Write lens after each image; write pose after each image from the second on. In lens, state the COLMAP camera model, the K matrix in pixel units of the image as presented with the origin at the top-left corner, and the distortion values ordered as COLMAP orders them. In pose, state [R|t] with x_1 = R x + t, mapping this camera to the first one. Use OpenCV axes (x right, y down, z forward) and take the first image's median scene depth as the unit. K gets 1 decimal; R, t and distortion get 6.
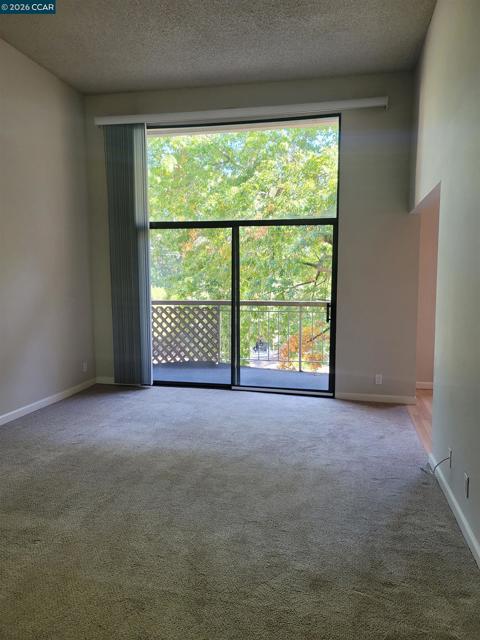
lens RADIAL K [[462.7, 0, 244.2], [0, 462.7, 322.3], [0, 0, 1]] dist [0.052868, -0.029314]
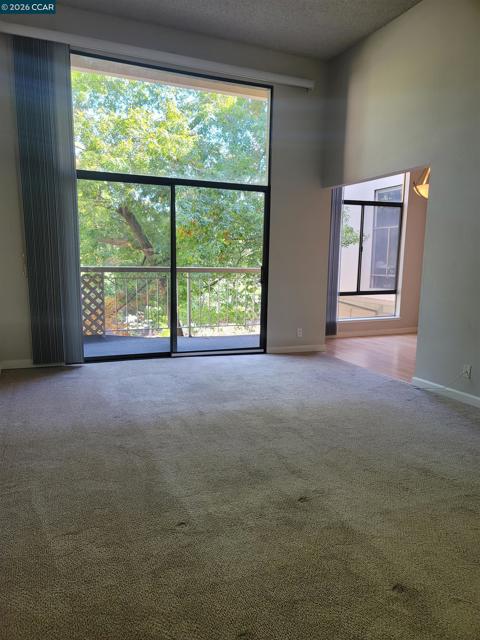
lens RADIAL K [[462.7, 0, 237.5], [0, 462.7, 324.5], [0, 0, 1]] dist [0.052868, -0.029314]
pose [[0.828461, -0.069863, 0.555673, -0.490643], [0.038103, 0.996921, 0.068531, 0.018969], [-0.558750, -0.035603, 0.828572, 0.140418]]
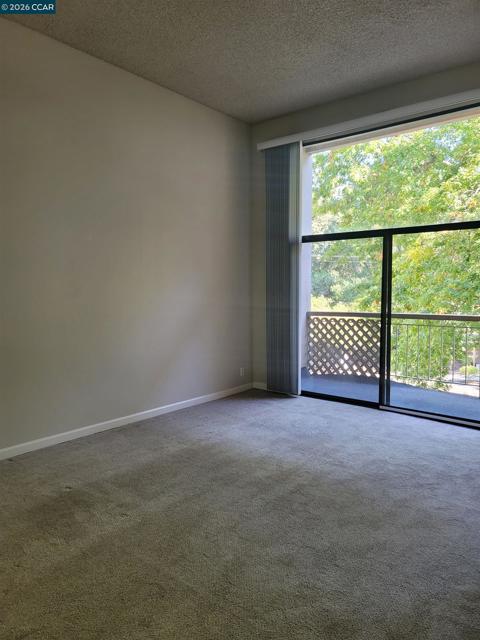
lens RADIAL K [[462.7, 0, 238.5], [0, 462.7, 321.2], [0, 0, 1]] dist [0.052868, -0.029314]
pose [[0.888178, 0.028936, -0.458588, 0.161601], [-0.038725, 0.999178, -0.011955, -0.010391], [0.457866, 0.028377, 0.888568, 0.032205]]
